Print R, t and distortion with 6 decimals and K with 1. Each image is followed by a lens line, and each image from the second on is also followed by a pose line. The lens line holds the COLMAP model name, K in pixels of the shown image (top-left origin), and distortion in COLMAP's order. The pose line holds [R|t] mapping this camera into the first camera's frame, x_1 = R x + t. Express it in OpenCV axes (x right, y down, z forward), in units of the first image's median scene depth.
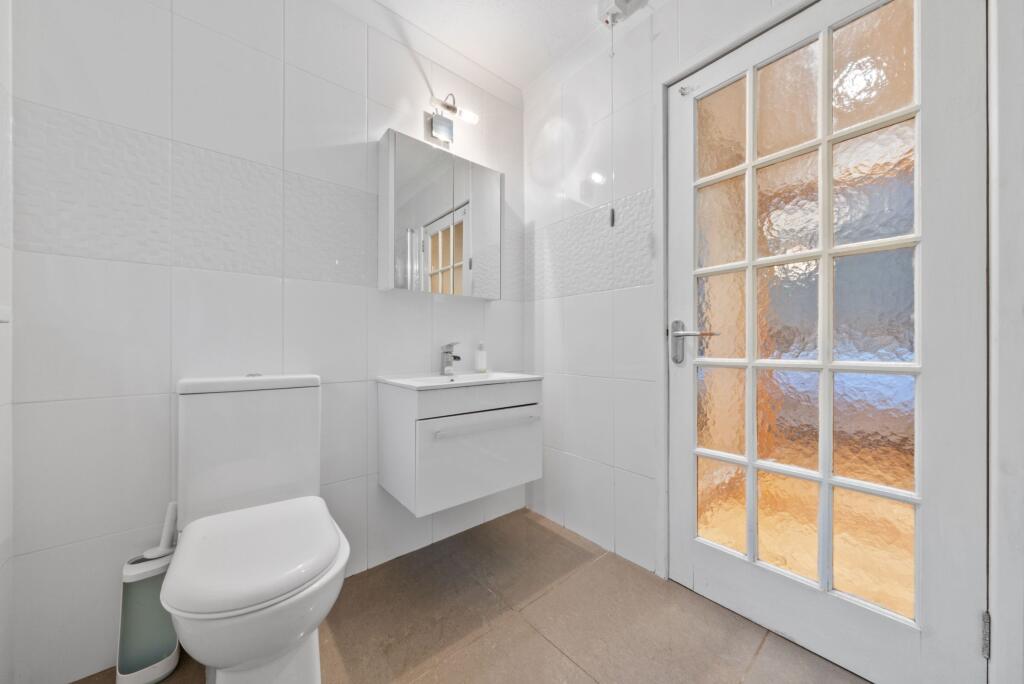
lens RADIAL K [[356.3, 0, 513.1], [0, 356.3, 343.5], [0, 0, 1]] dist [-0.002469, 0.000115]
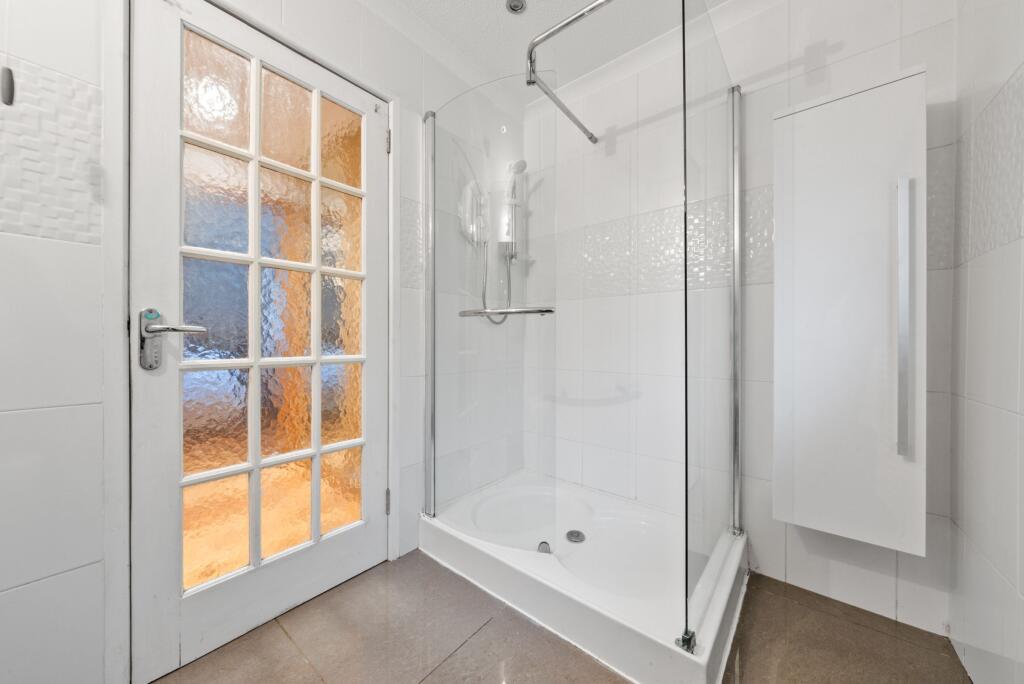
lens RADIAL K [[356.3, 0, 512.9], [0, 356.3, 344.2], [0, 0, 1]] dist [-0.002469, 0.000115]
pose [[-0.184932, 0.001843, 0.982750, -0.402615], [-0.001606, 0.999996, -0.002178, 0.006860], [-0.982750, -0.001981, -0.184929, 0.478722]]
